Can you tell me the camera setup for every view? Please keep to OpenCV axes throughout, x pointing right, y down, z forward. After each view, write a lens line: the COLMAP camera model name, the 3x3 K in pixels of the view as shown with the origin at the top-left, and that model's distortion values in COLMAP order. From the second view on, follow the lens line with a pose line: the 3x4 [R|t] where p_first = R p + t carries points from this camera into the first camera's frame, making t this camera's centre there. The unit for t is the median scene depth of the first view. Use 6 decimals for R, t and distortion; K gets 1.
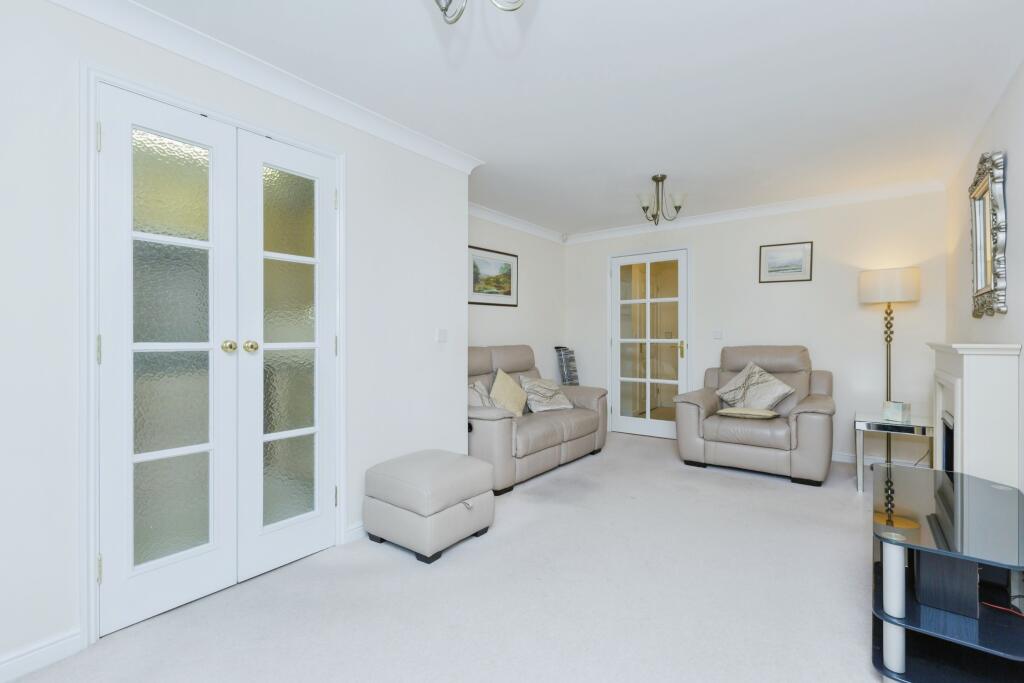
lens RADIAL K [[460.4, 0, 509.9], [0, 460.4, 339.0], [0, 0, 1]] dist [0.002030, 0.000267]
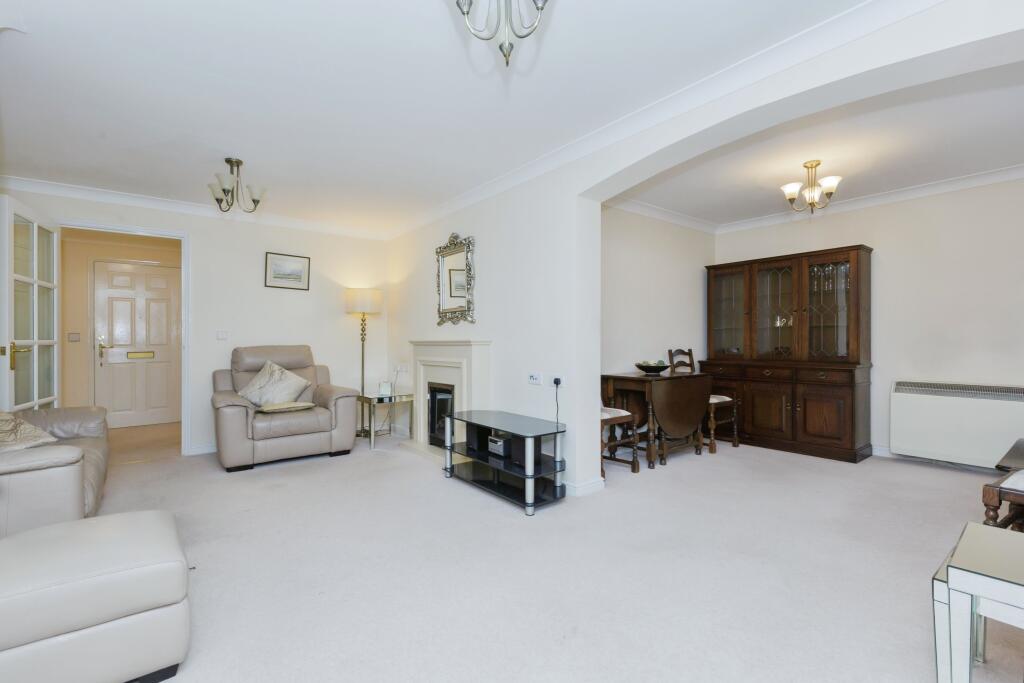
lens RADIAL K [[460.4, 0, 509.9], [0, 460.4, 339.0], [0, 0, 1]] dist [0.002030, 0.000267]
pose [[0.241668, 0.008622, 0.970321, -0.387795], [0.009759, 0.999888, -0.011316, 0.018416], [-0.970310, 0.012204, 0.241557, 0.218603]]
